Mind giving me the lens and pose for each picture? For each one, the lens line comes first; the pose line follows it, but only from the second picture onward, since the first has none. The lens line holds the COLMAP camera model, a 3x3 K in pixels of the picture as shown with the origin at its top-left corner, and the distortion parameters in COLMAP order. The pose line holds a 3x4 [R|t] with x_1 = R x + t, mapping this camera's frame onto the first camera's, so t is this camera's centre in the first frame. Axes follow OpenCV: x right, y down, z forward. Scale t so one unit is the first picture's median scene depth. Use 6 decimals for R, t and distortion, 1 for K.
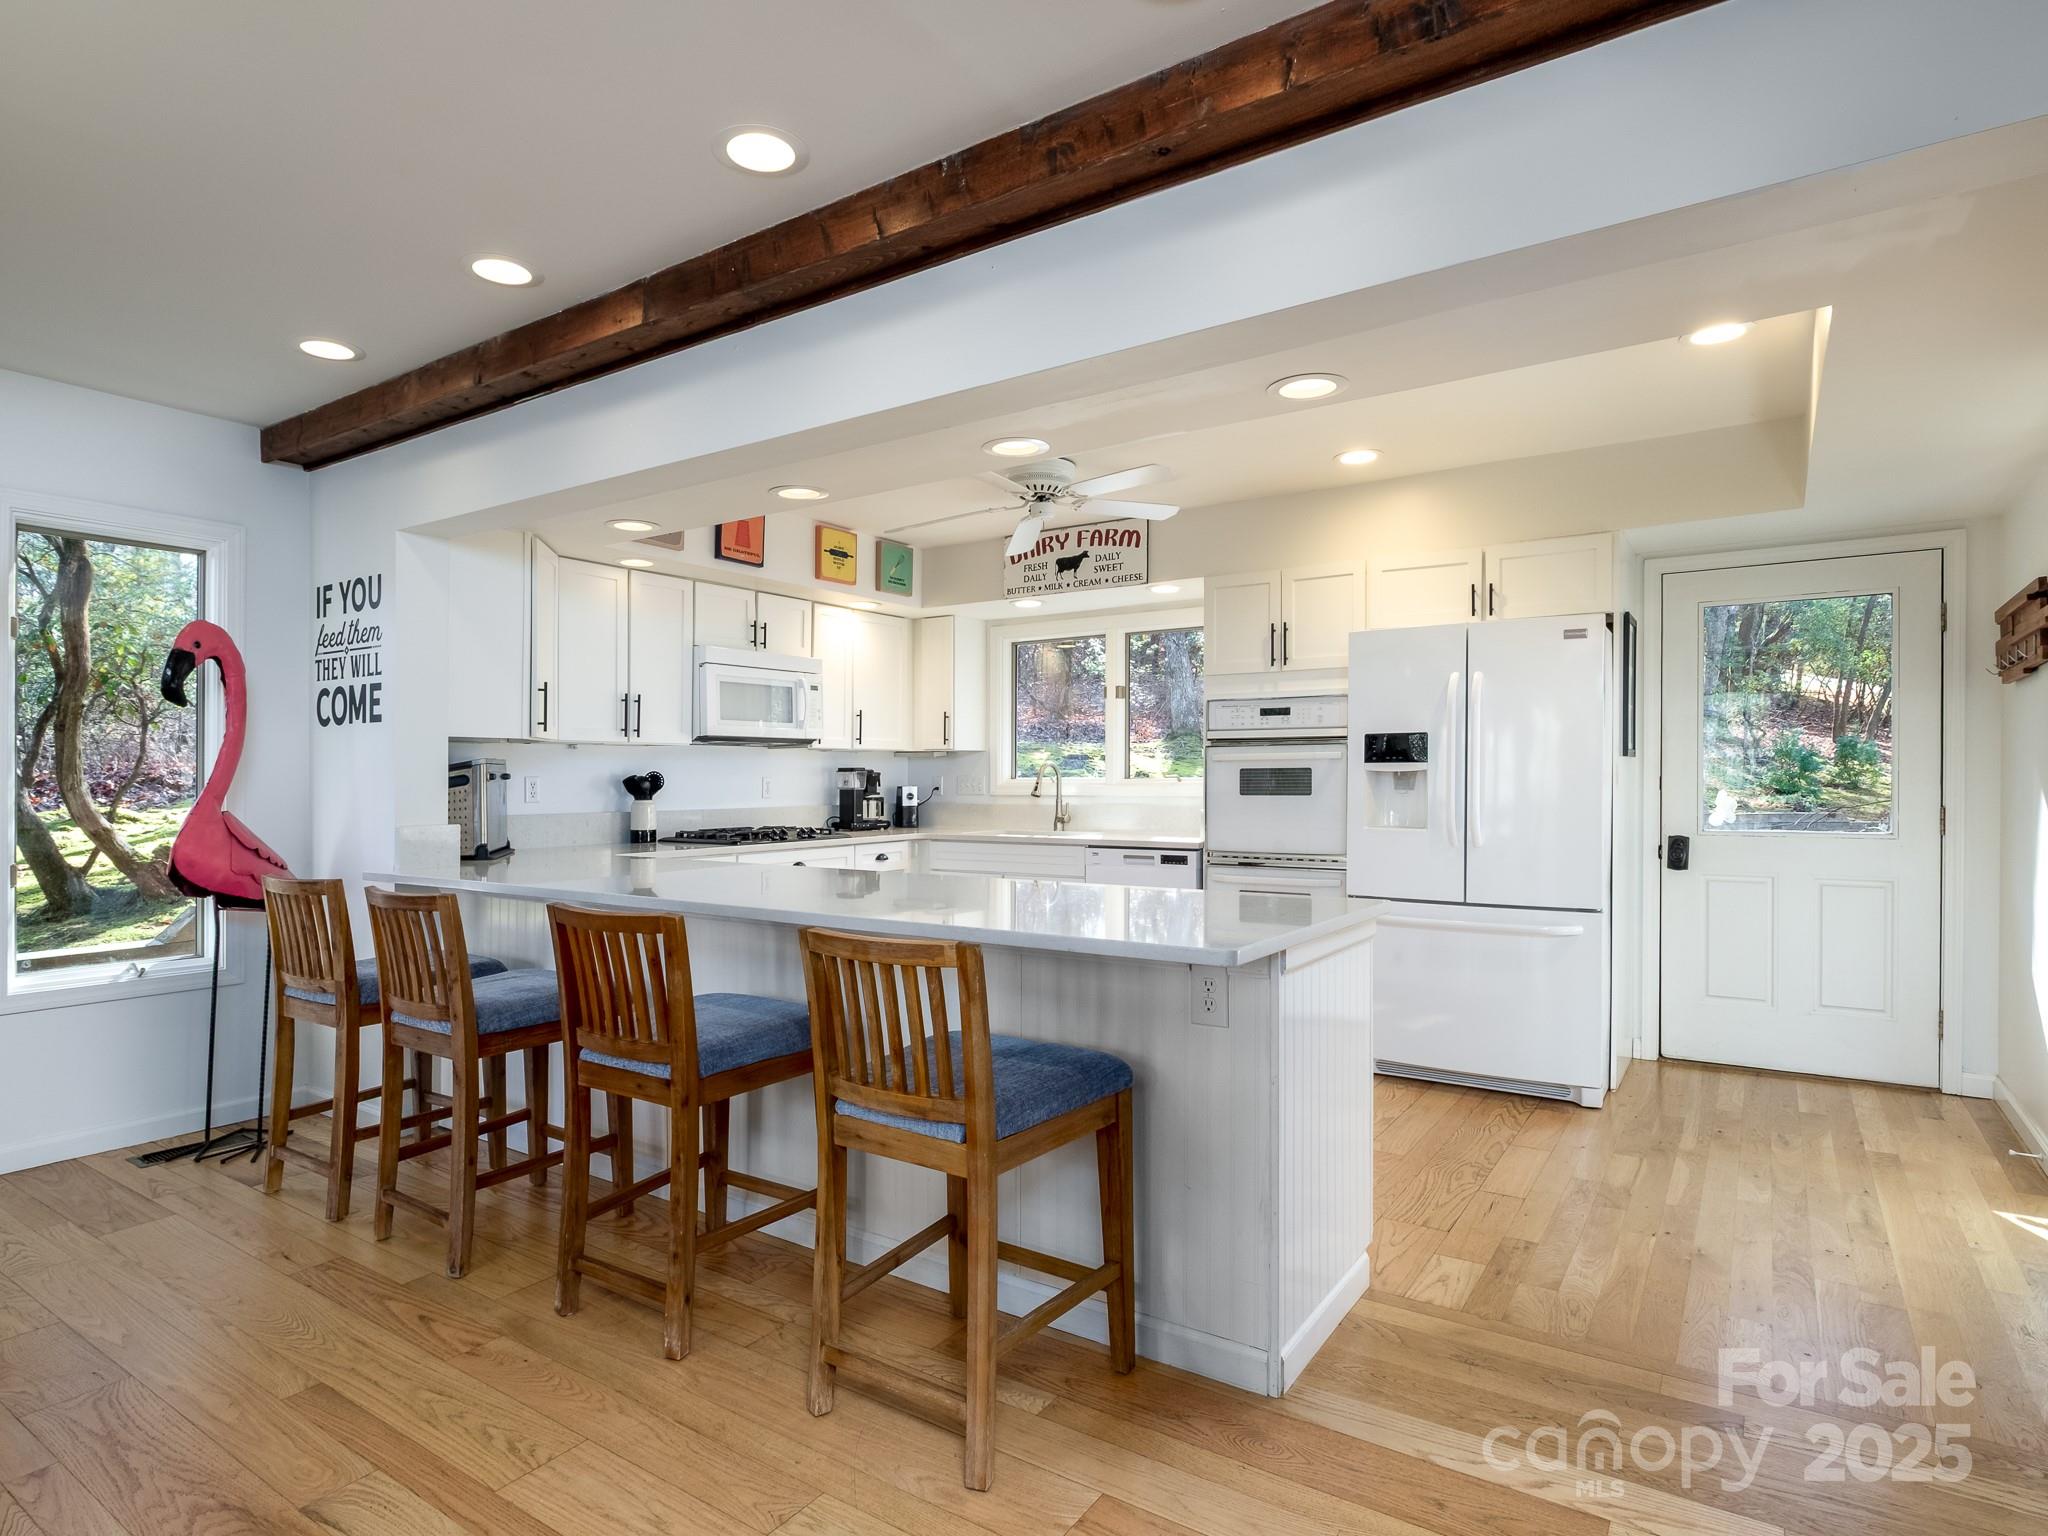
lens RADIAL K [[1092.6, 0, 1040.1], [0, 1092.6, 772.6], [0, 0, 1]] dist [-0.003104, -0.000331]
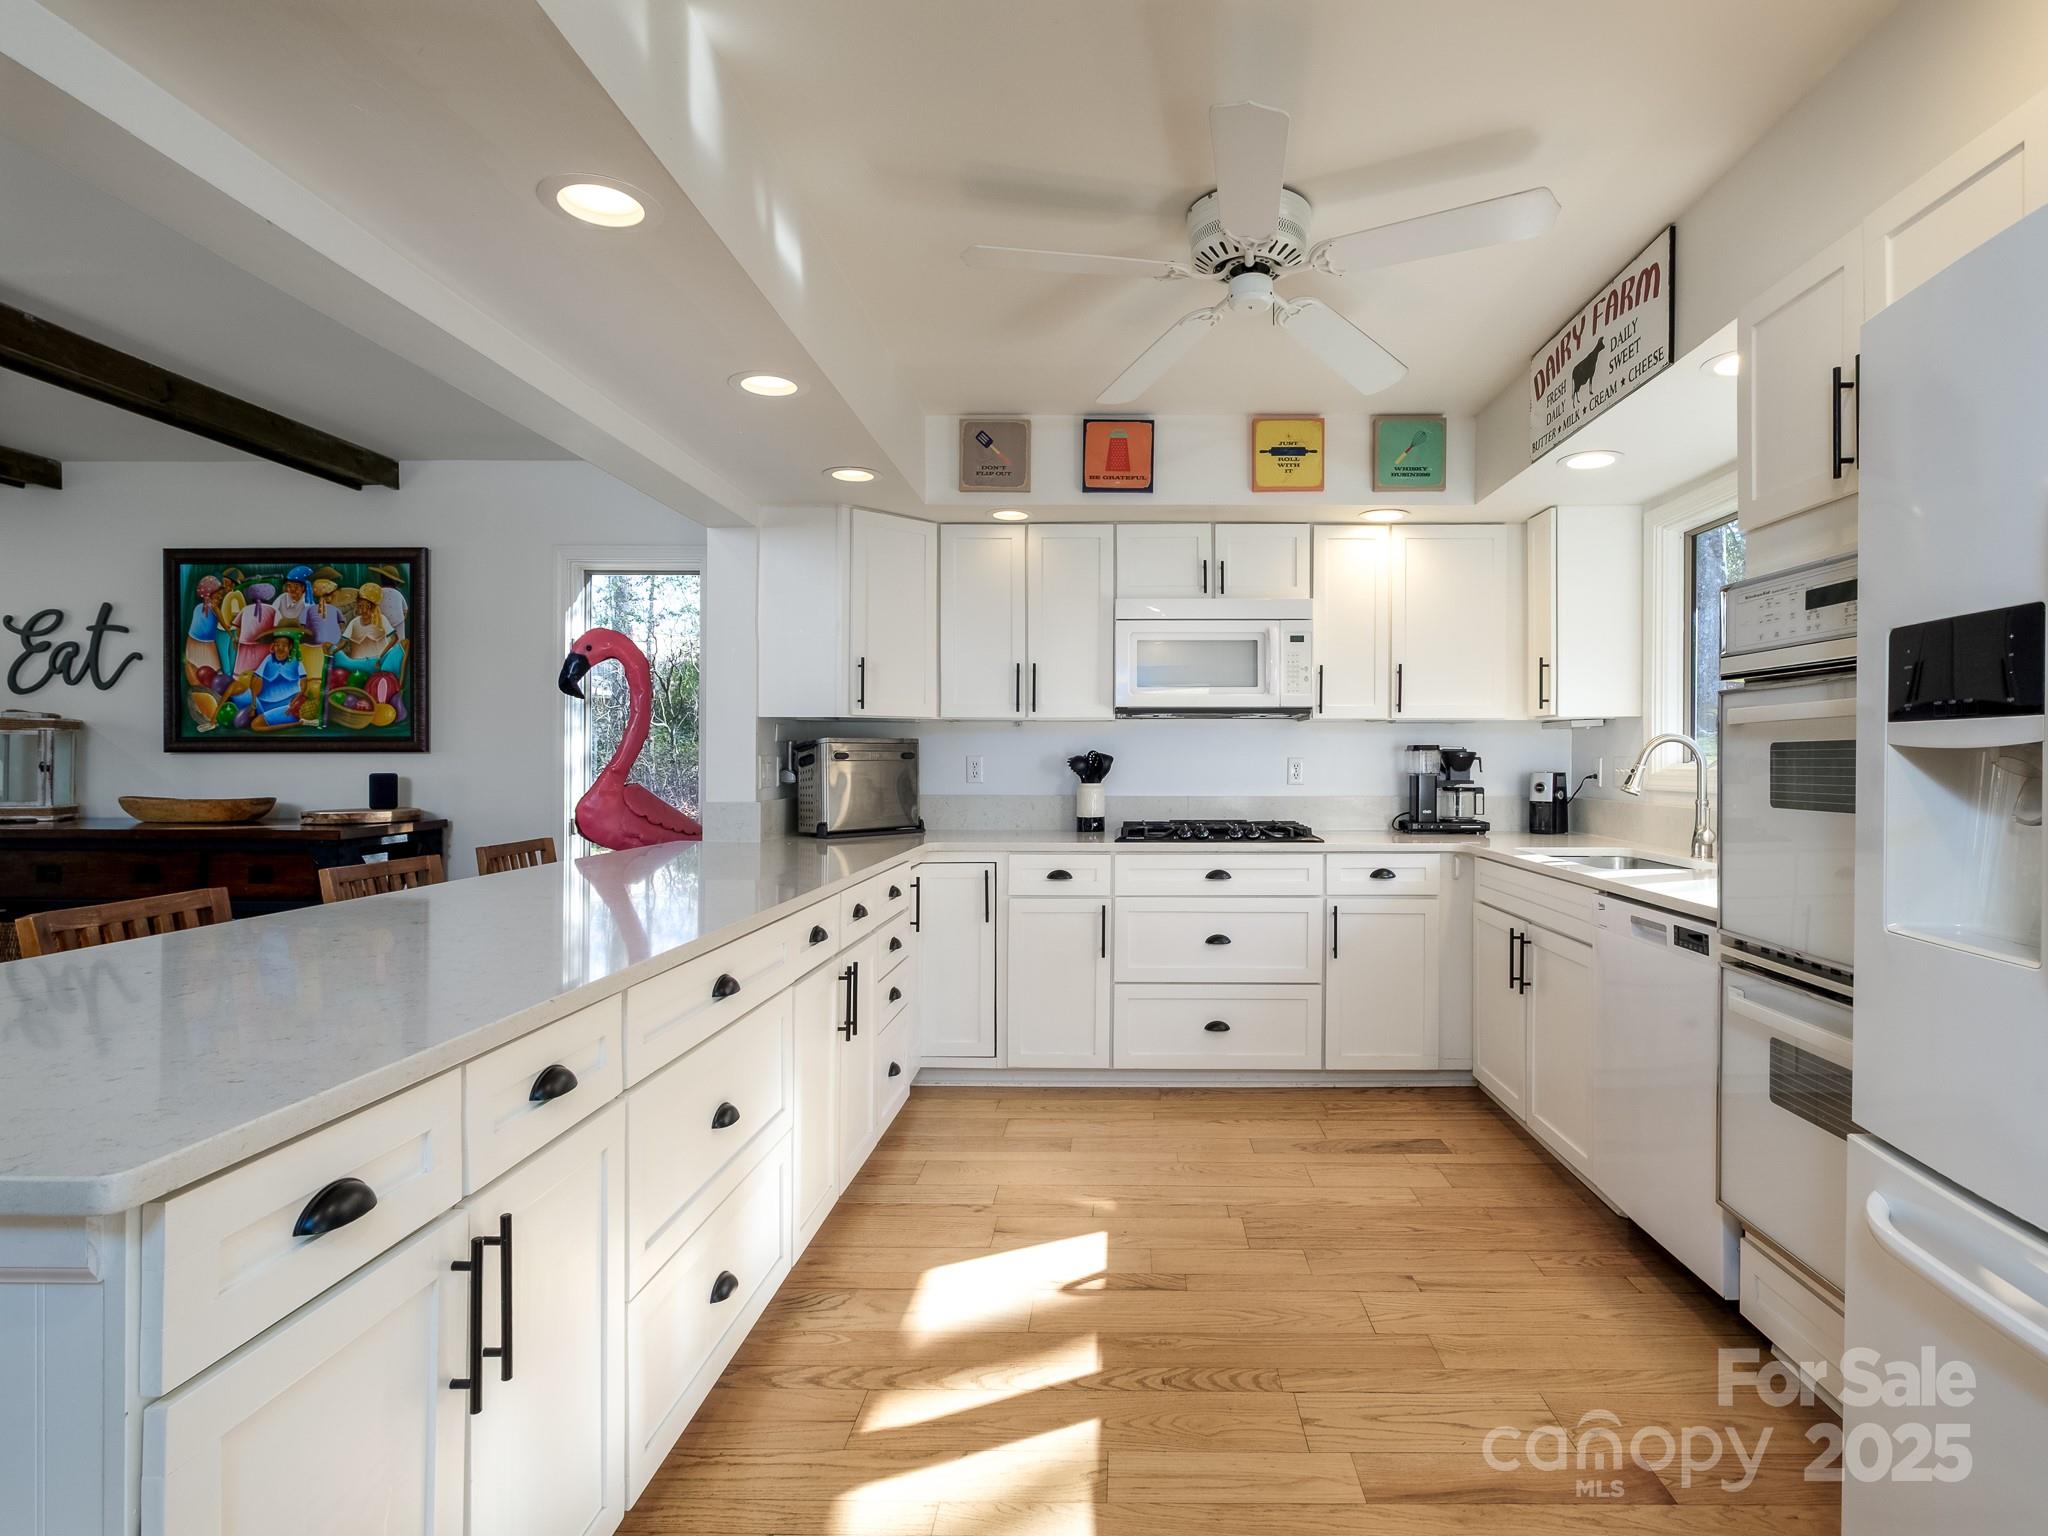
lens RADIAL K [[1061.0, 0, 1091.2], [0, 1061.0, 750.8], [0, 0, 1]] dist [-0.000563, -0.002638]
pose [[0.553390, 0.000043, -0.832922, 0.341245], [-0.001037, 0.999999, -0.000637, -0.000349], [0.832921, 0.001217, 0.553390, 0.513573]]
